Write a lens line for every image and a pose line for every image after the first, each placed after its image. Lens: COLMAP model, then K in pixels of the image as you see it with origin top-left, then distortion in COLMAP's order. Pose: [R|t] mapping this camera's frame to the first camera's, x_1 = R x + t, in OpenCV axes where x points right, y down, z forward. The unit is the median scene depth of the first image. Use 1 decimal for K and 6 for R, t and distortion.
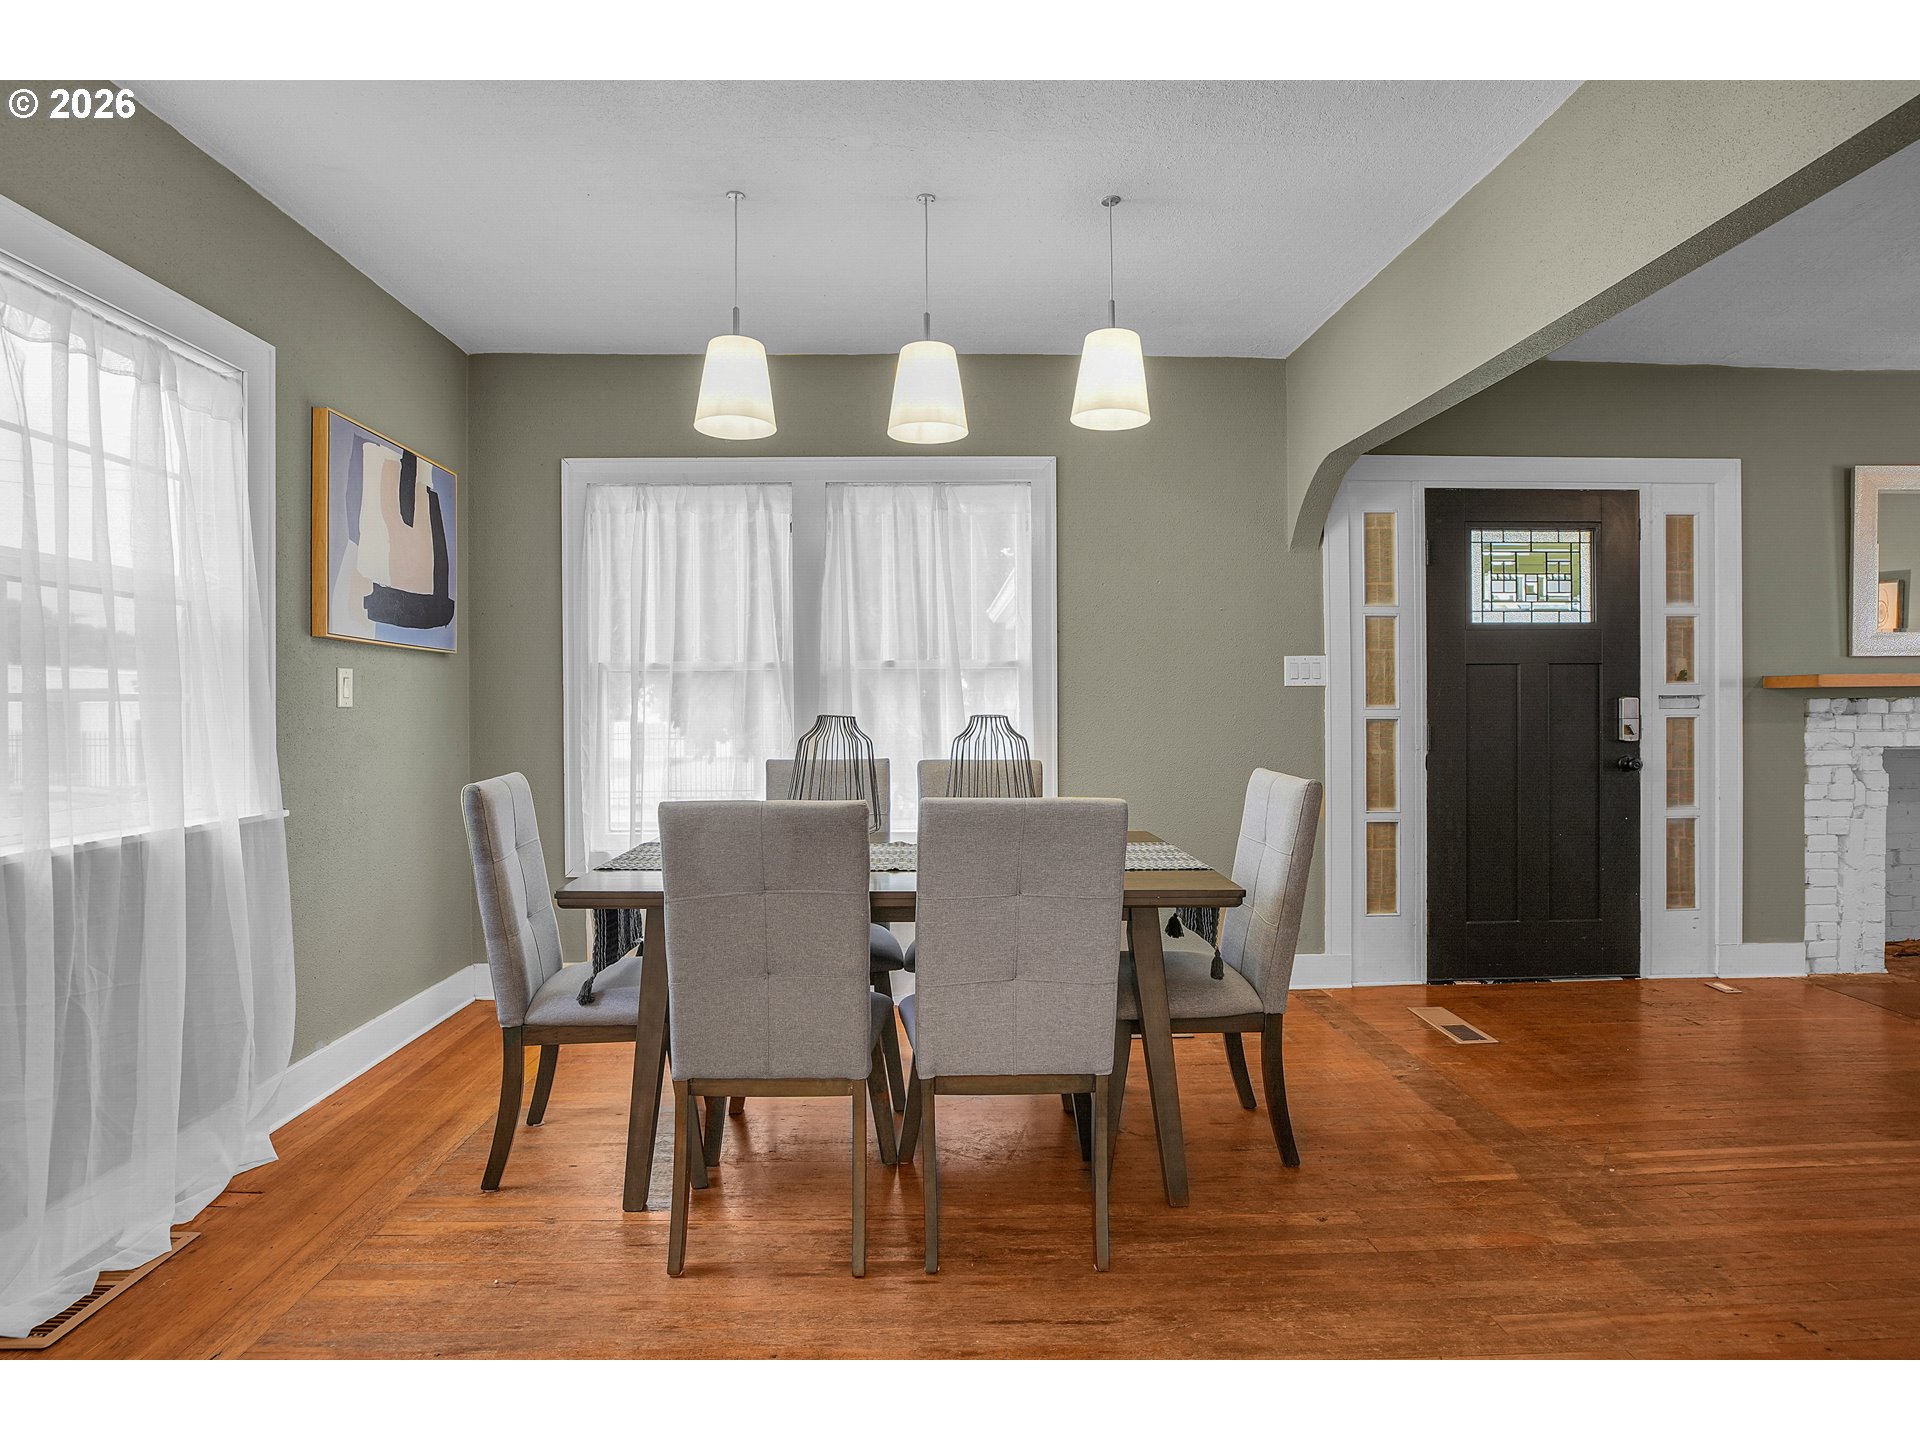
lens RADIAL K [[1011.7, 0, 931.6], [0, 1011.7, 723.4], [0, 0, 1]] dist [-0.034852, 0.016625]
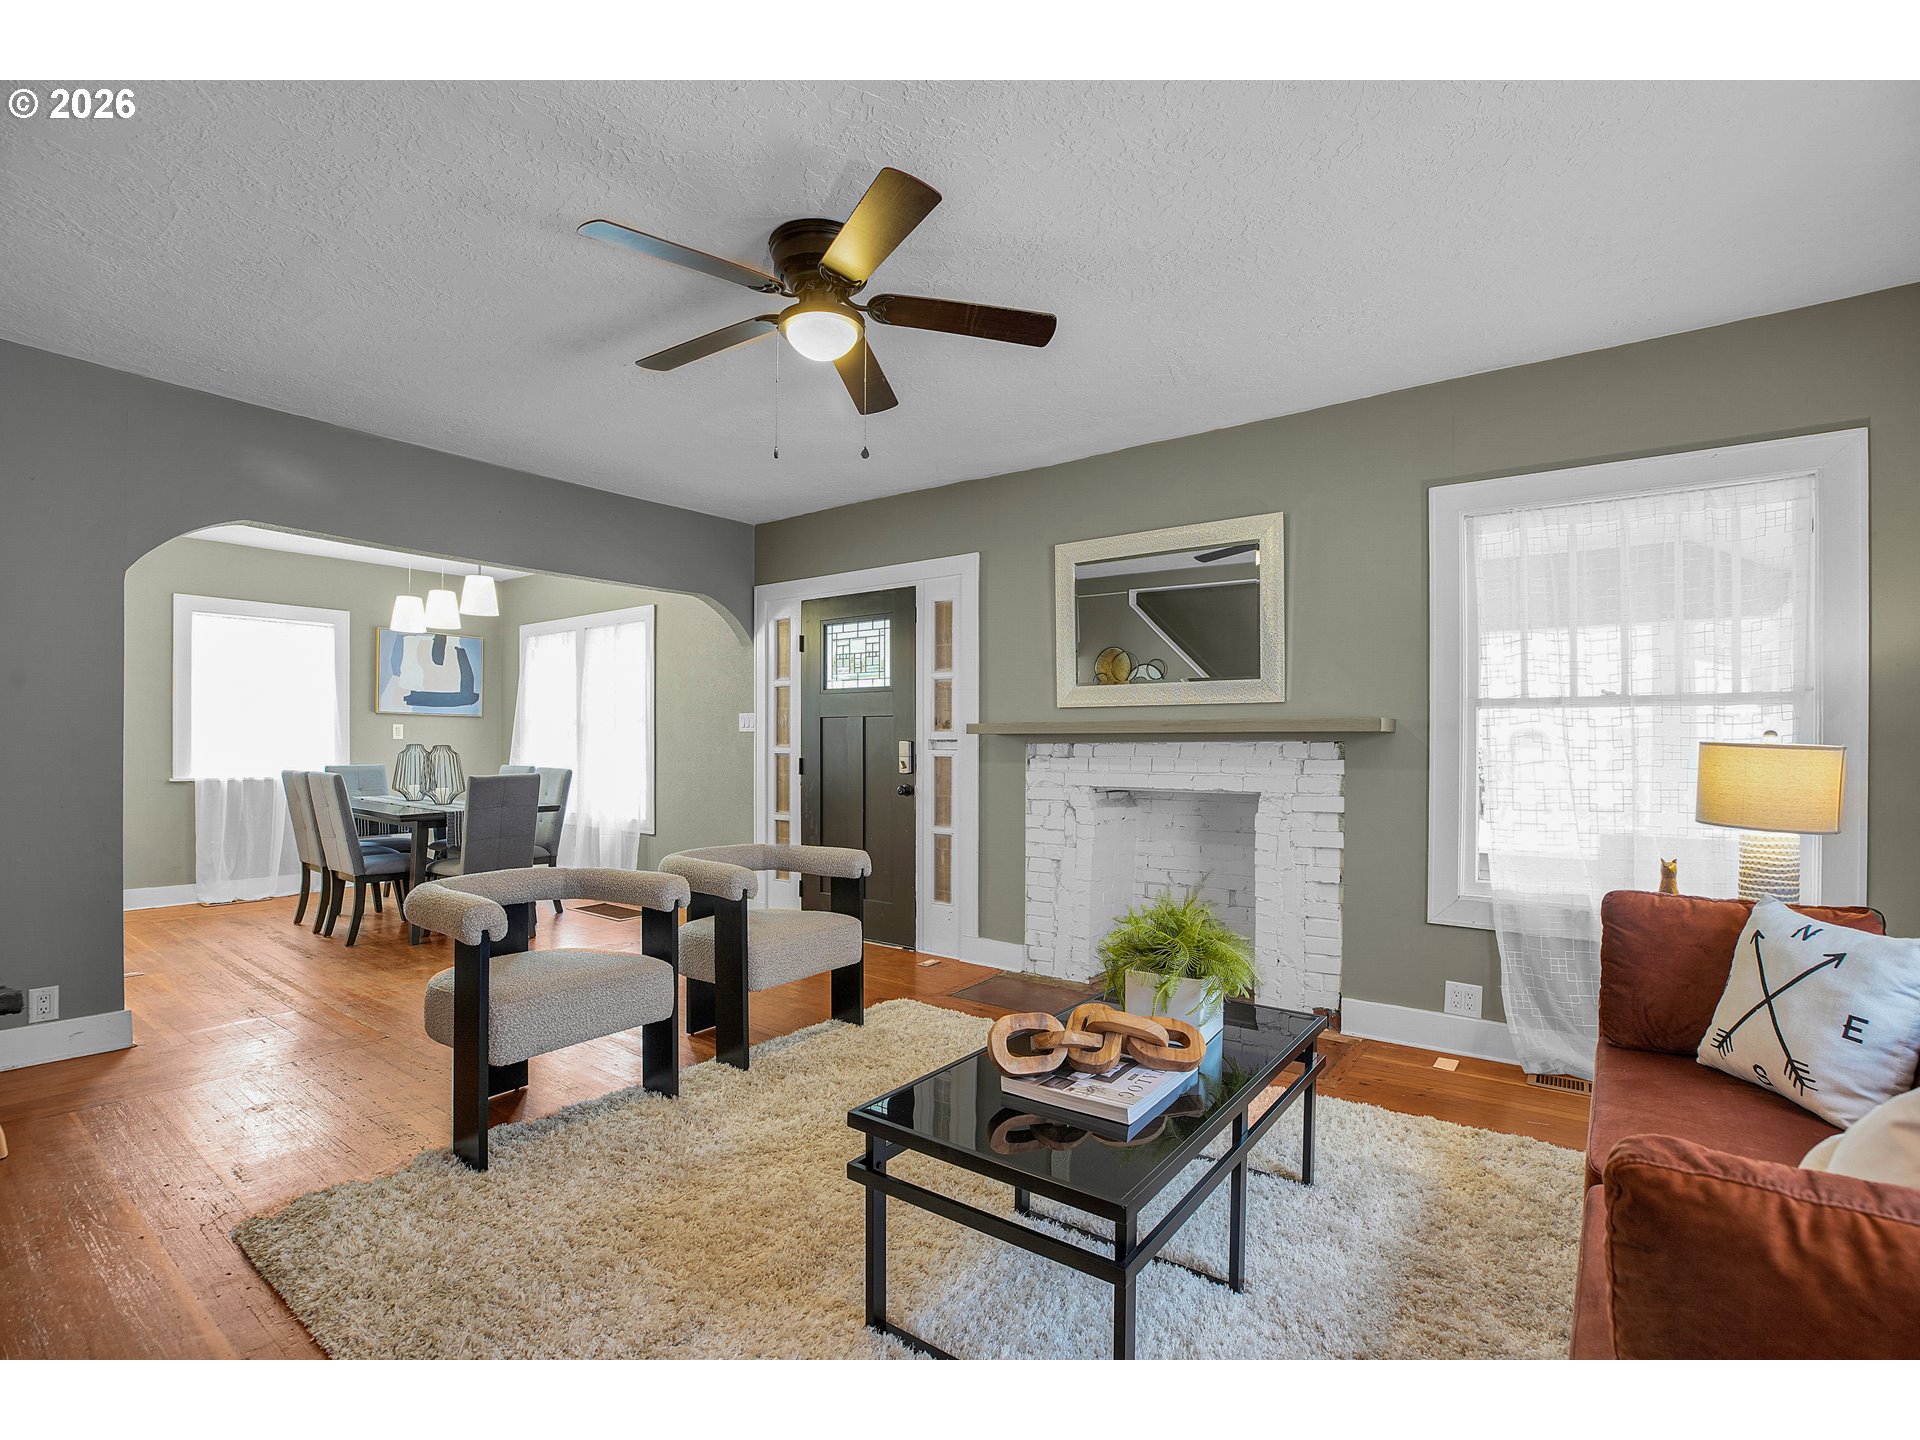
lens RADIAL K [[938.1, 0, 959.3], [0, 938.1, 756.8], [0, 0, 1]] dist [-0.043044, 0.013406]
pose [[0.764959, 0.020597, -0.643749, 1.557550], [-0.021530, 0.999748, 0.006403, -0.014043], [0.643719, 0.008962, 0.765210, 0.079875]]
